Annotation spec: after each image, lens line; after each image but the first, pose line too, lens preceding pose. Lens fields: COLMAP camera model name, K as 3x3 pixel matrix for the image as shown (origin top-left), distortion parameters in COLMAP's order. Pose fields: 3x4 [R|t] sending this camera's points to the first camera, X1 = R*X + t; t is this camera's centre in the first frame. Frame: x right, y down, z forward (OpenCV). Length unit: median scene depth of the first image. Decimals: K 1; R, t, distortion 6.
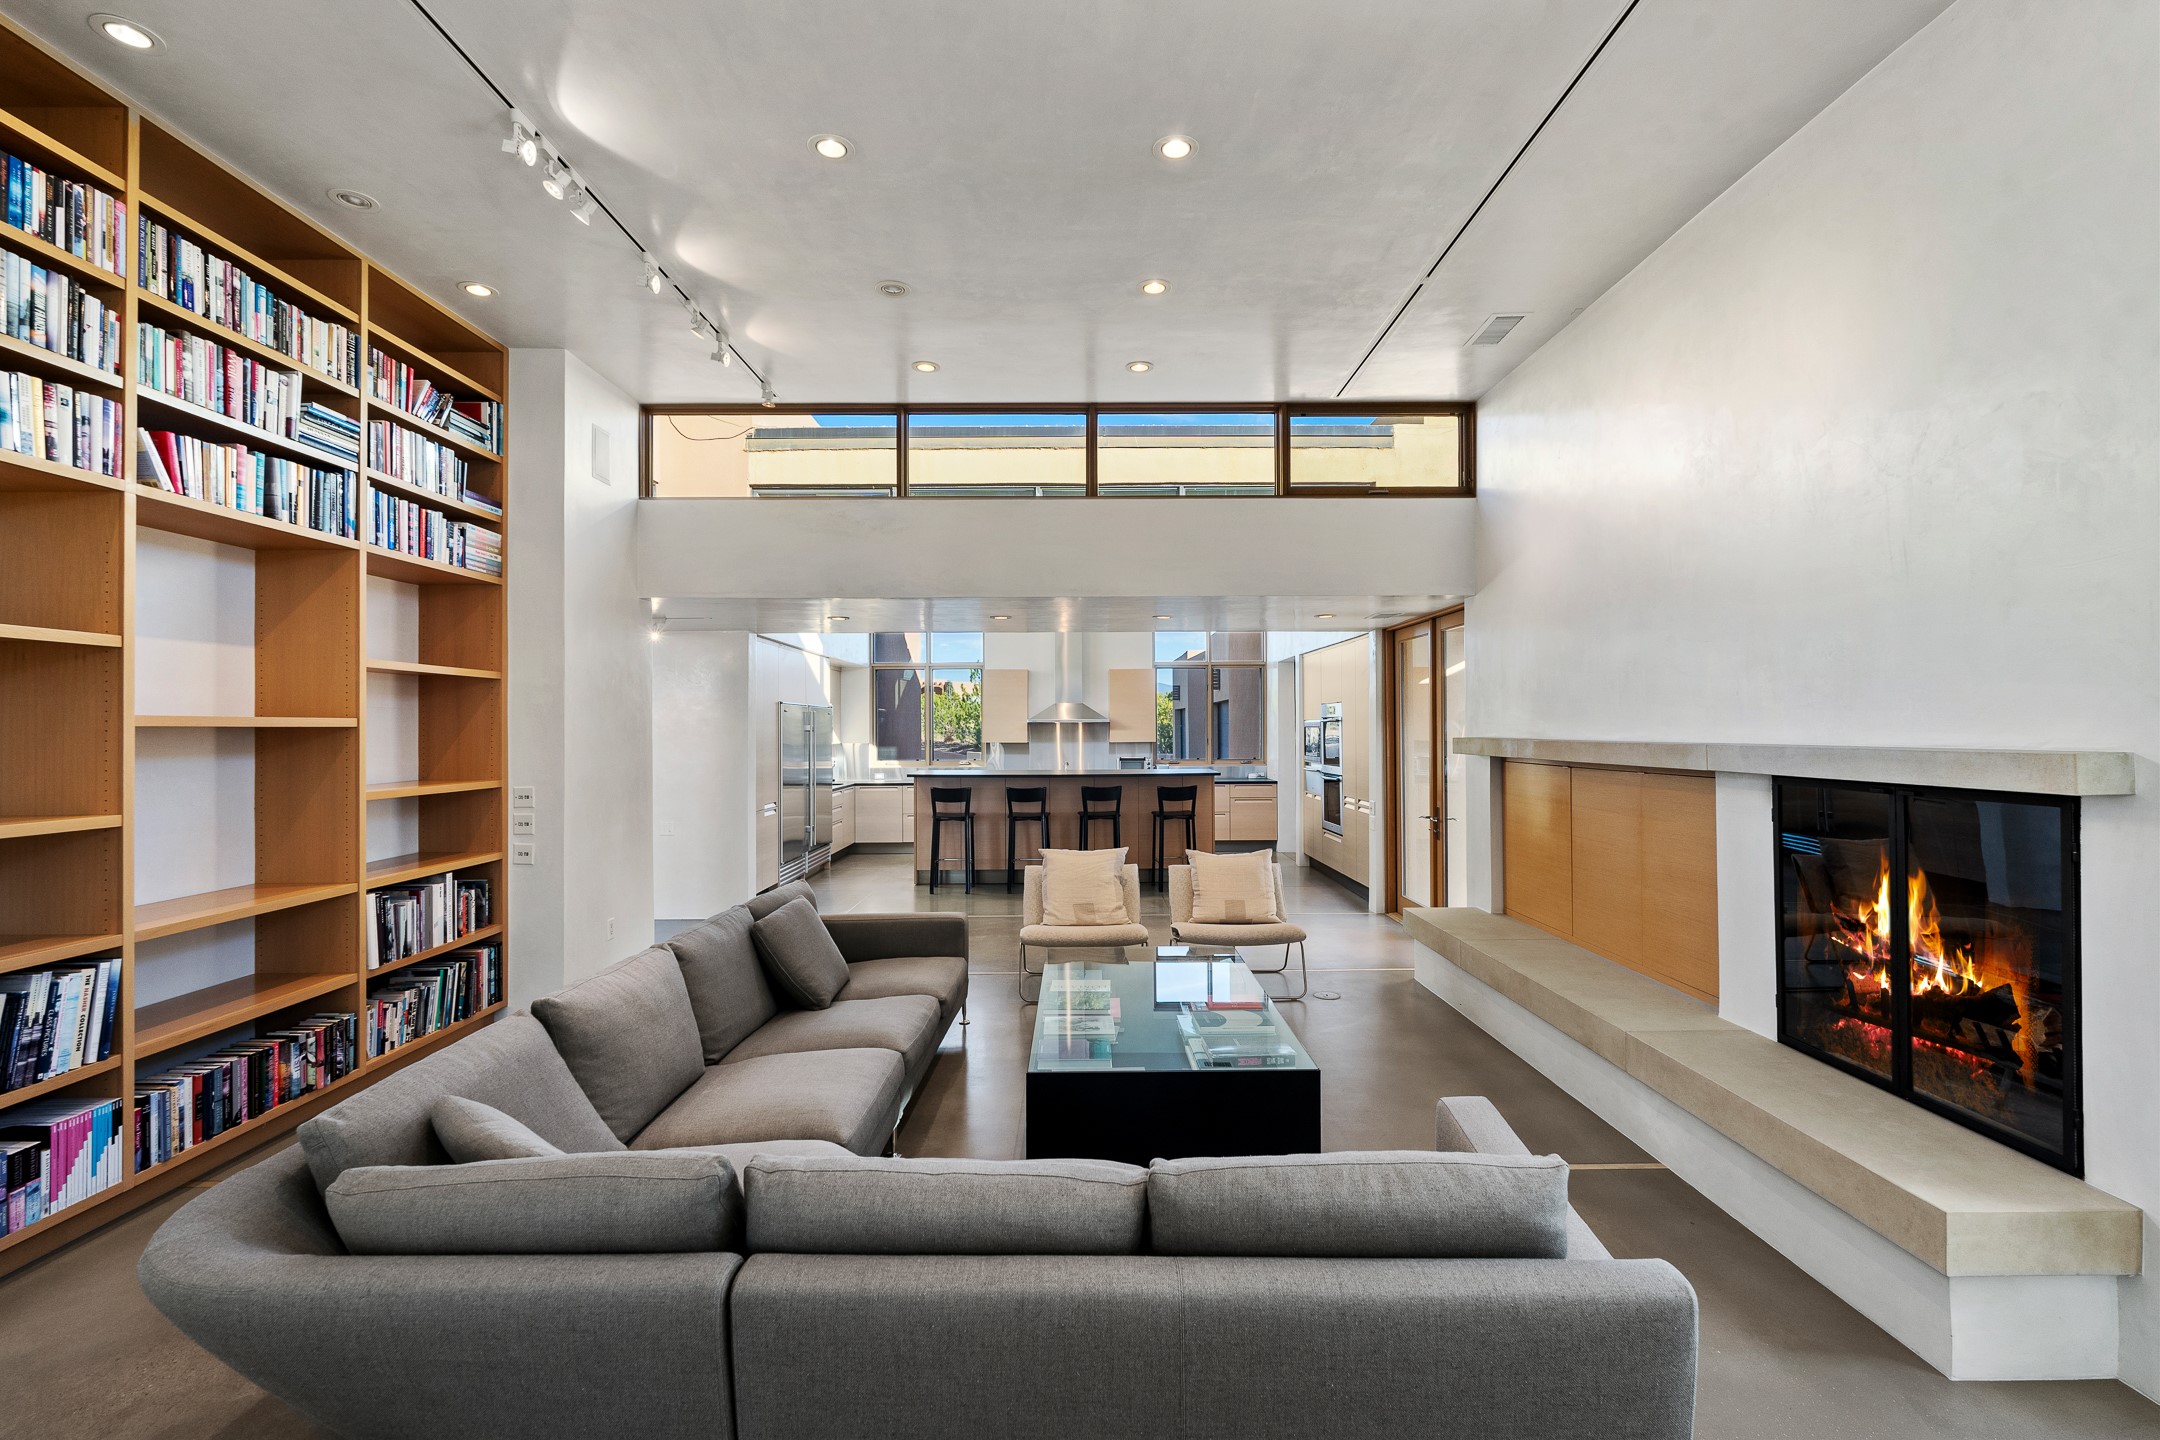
lens RADIAL K [[954.1, 0, 1079.4], [0, 954.1, 727.4], [0, 0, 1]] dist [0.001669, 0.000249]
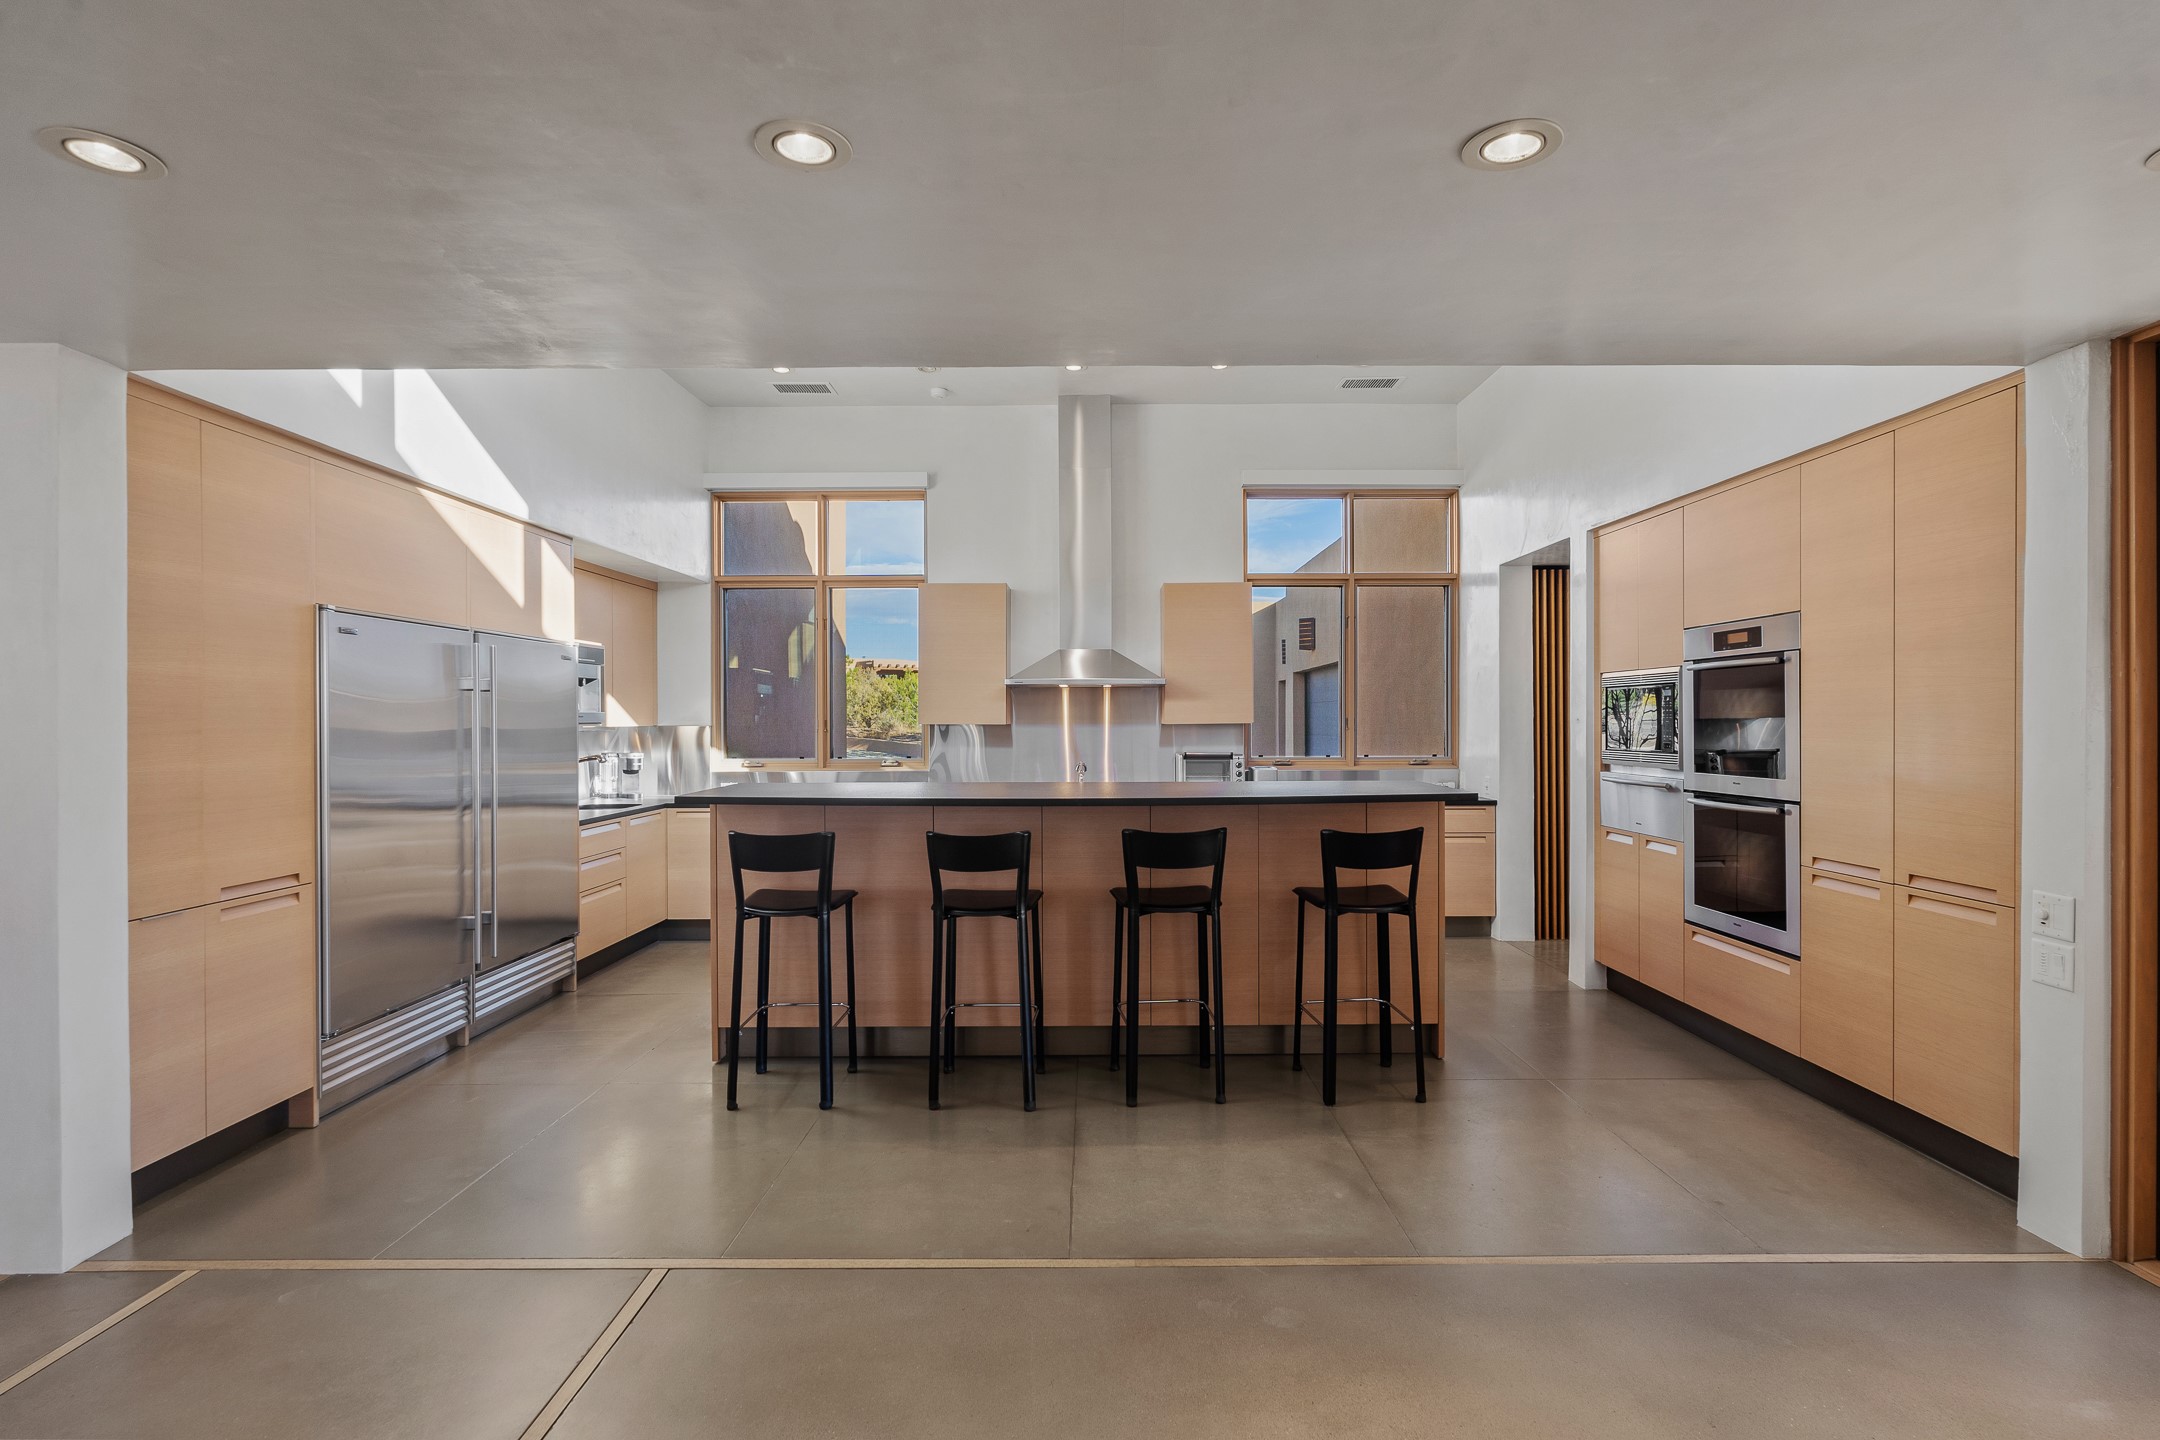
lens RADIAL K [[1002.4, 0, 1080.4], [0, 1002.4, 728.7], [0, 0, 1]] dist [0.000478, 0.001148]
pose [[0.999941, 0.000959, -0.010840, -0.007991], [-0.000858, 0.999956, 0.009300, 0.013575], [0.010848, -0.009290, 0.999898, 0.455058]]
